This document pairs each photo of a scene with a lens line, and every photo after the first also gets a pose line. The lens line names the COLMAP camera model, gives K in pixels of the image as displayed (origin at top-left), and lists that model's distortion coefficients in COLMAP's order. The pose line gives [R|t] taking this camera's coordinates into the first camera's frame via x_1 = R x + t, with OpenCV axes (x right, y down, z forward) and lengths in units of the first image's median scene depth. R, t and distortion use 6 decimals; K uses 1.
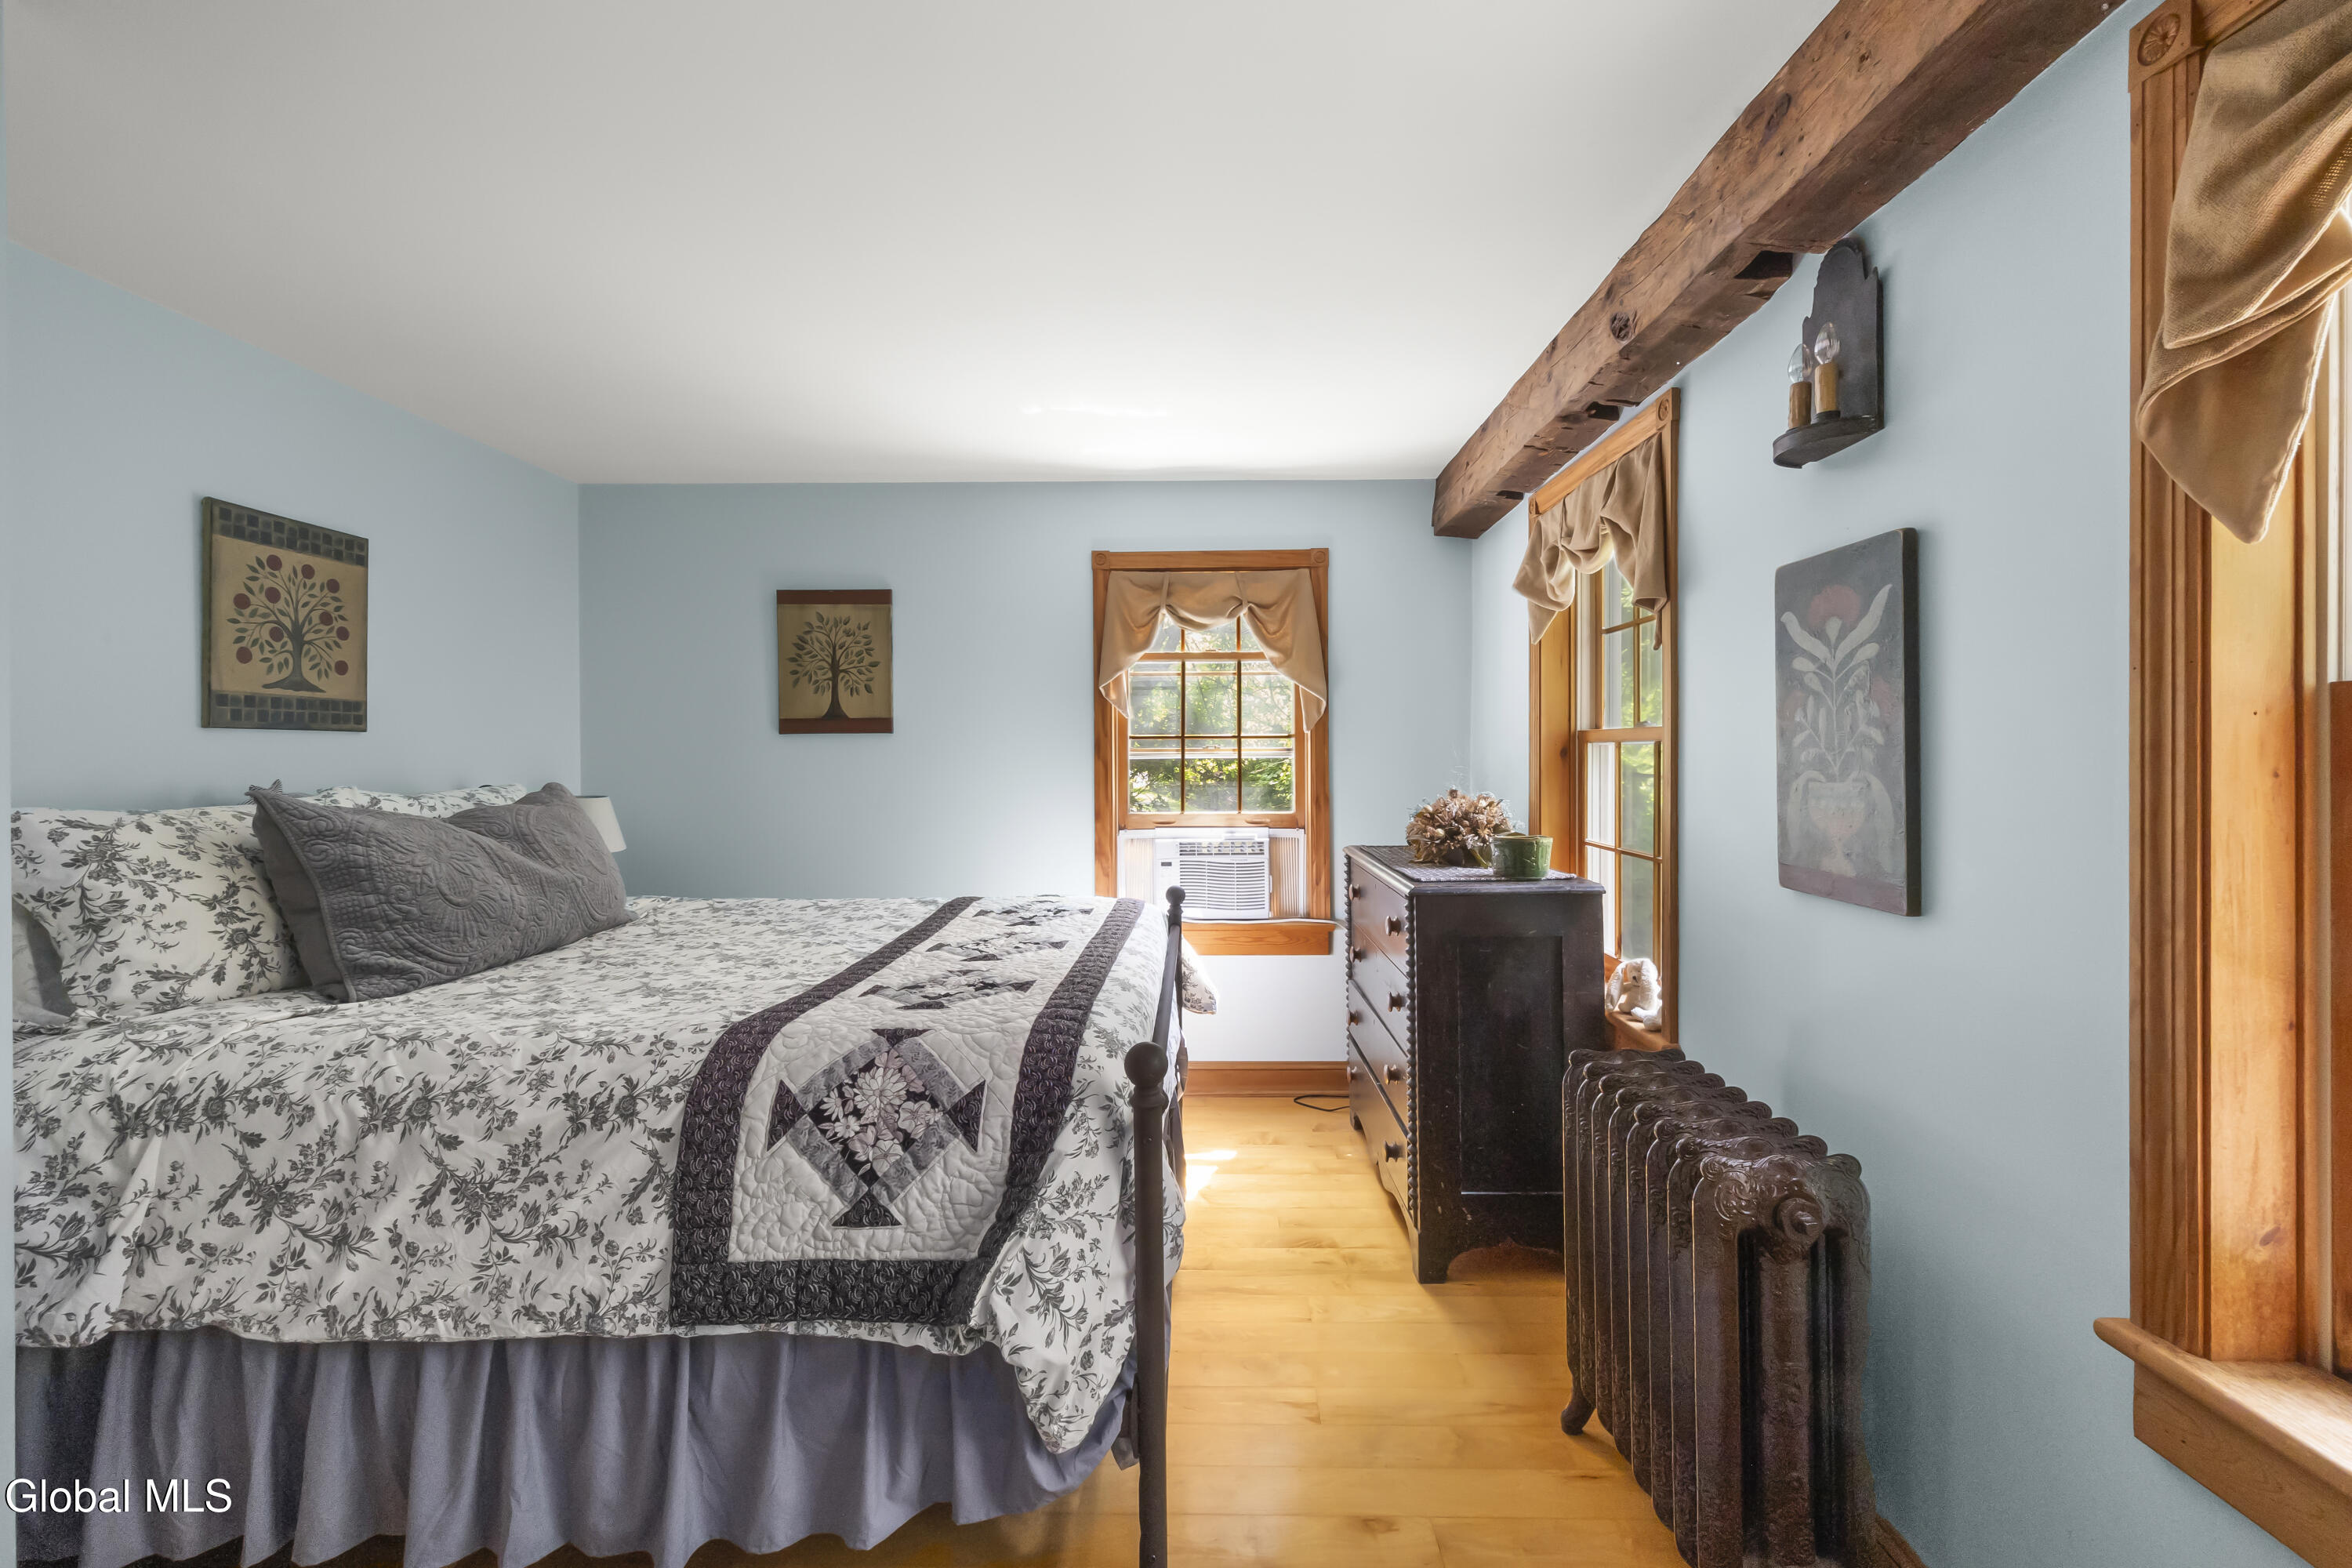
lens RADIAL K [[970.1, 0, 1177.5], [0, 970.1, 764.3], [0, 0, 1]] dist [0.013827, -0.001559]
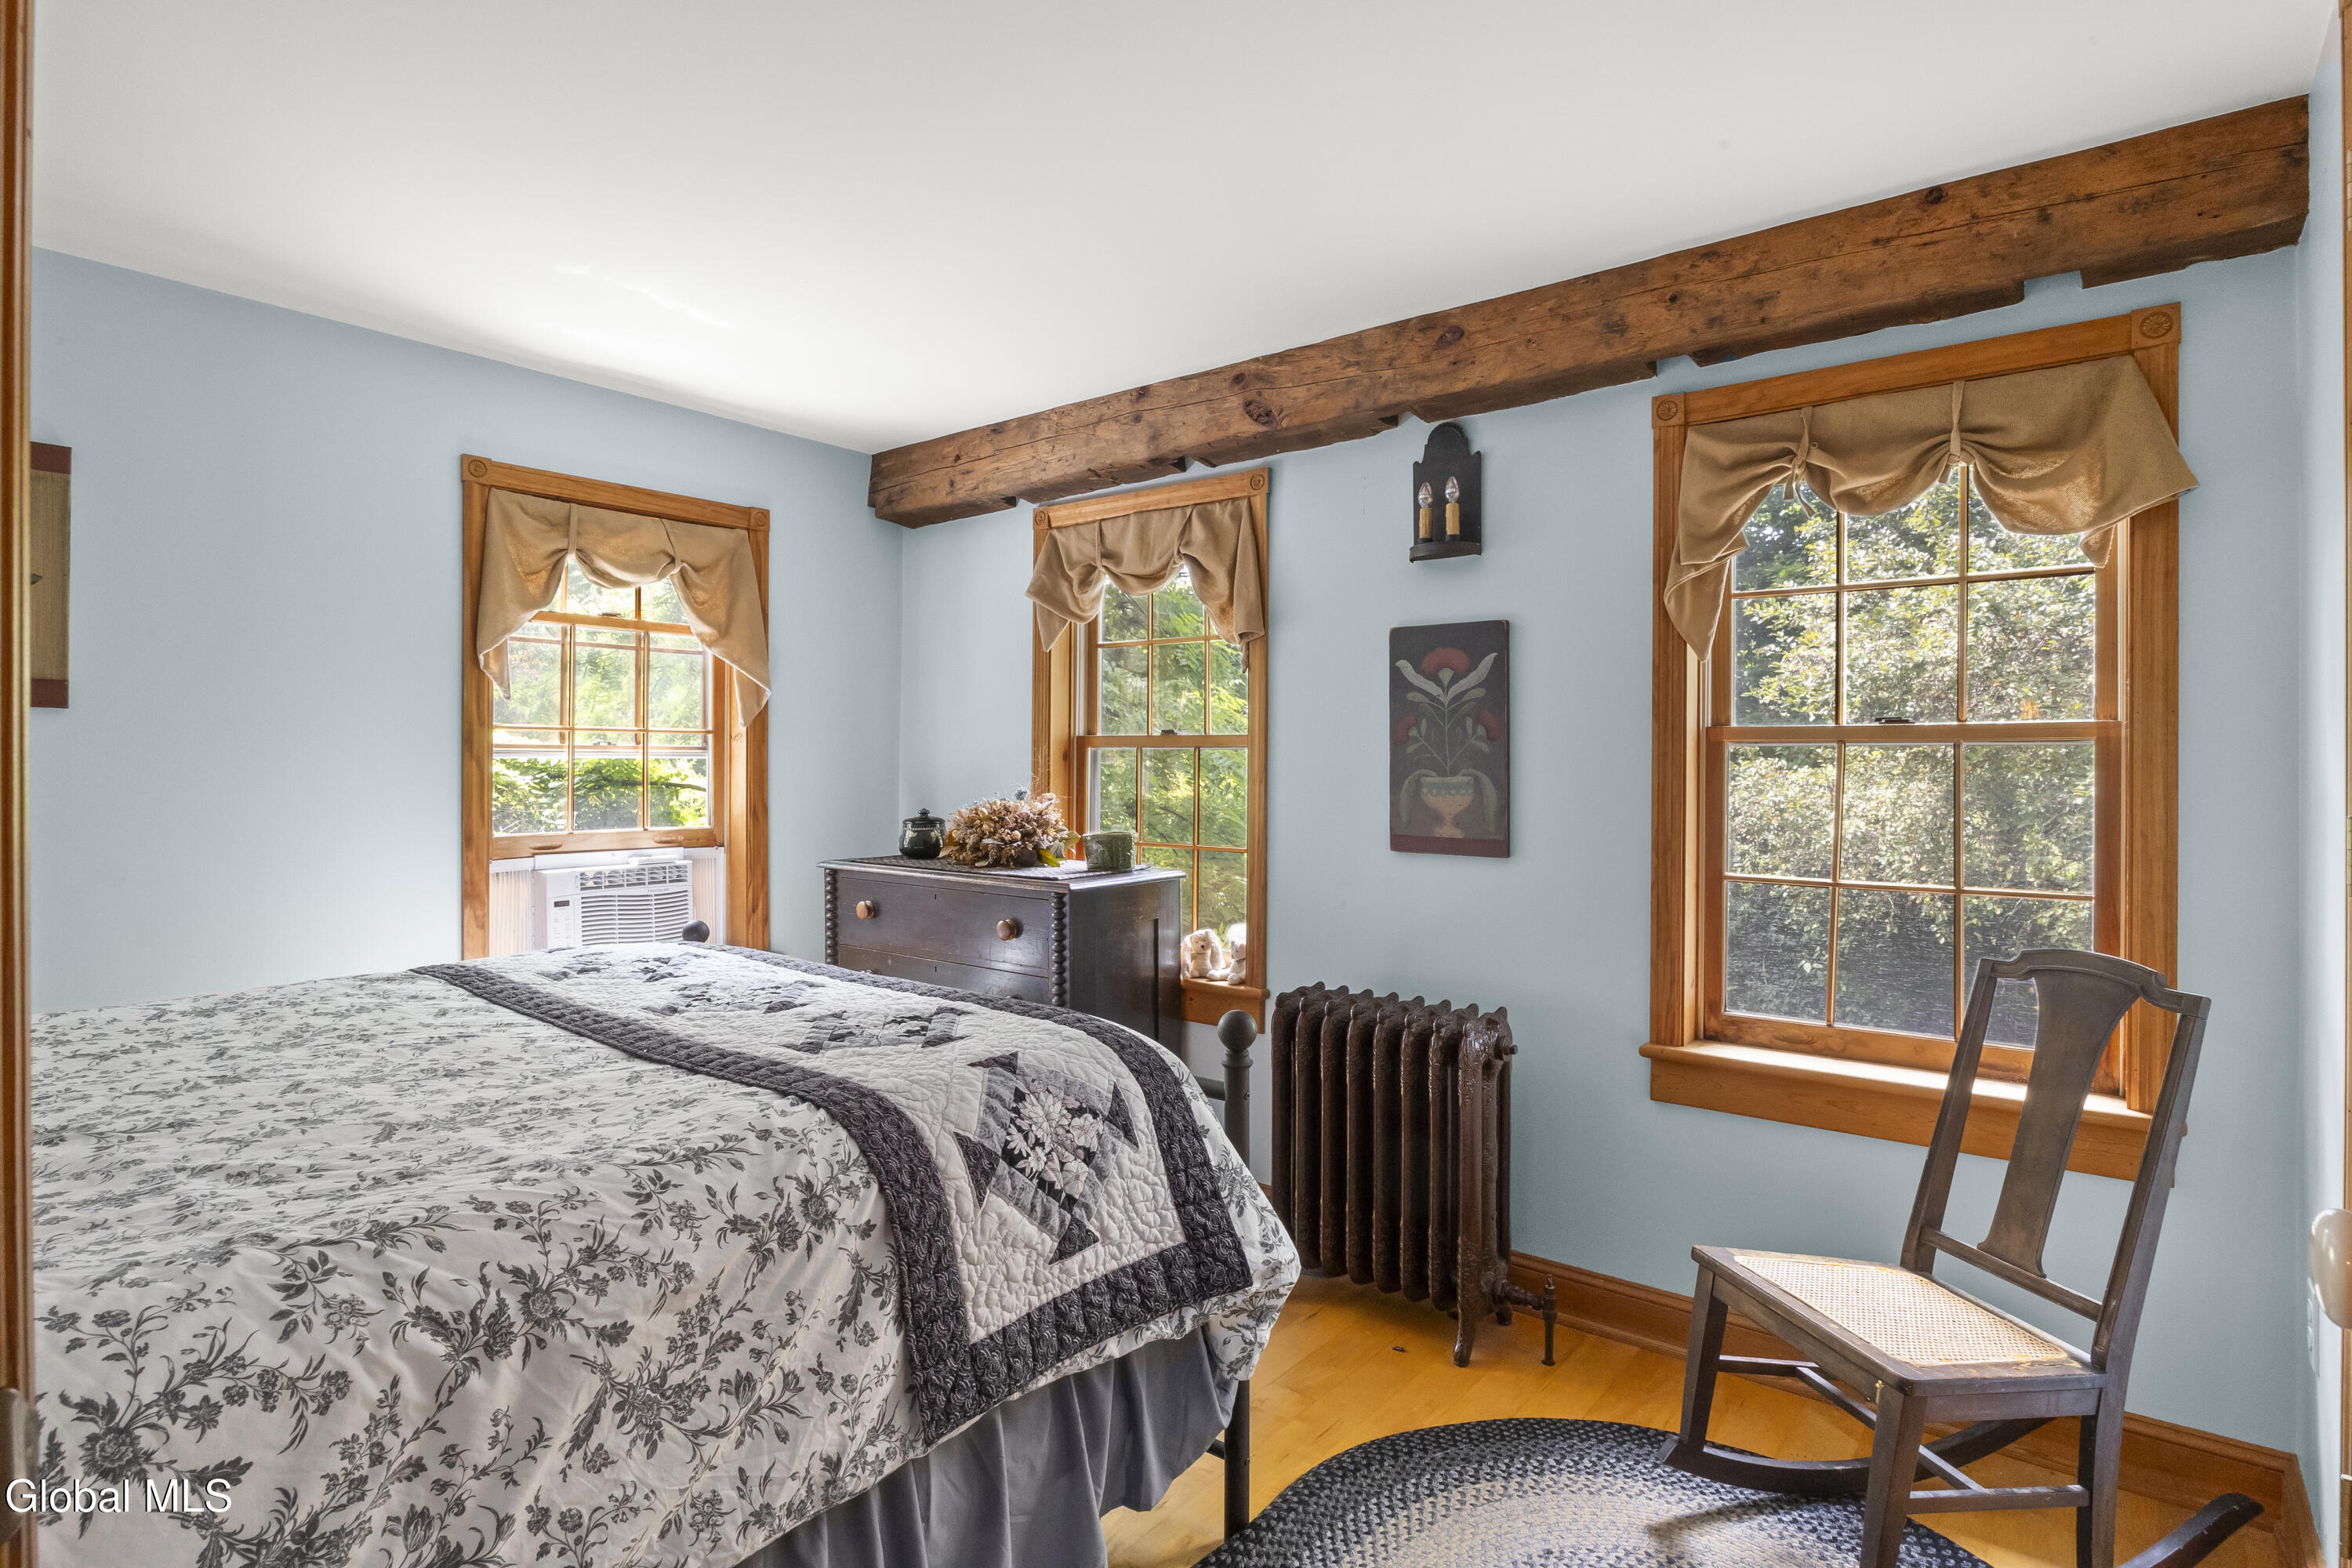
lens RADIAL K [[1215.6, 0, 1177.2], [0, 1215.6, 776.5], [0, 0, 1]] dist [-0.010361, 0.006124]
pose [[0.600171, -0.003366, 0.799865, -1.159349], [0.000599, 0.999993, 0.003759, 0.010934], [-0.799872, -0.001777, 0.600168, 0.214621]]
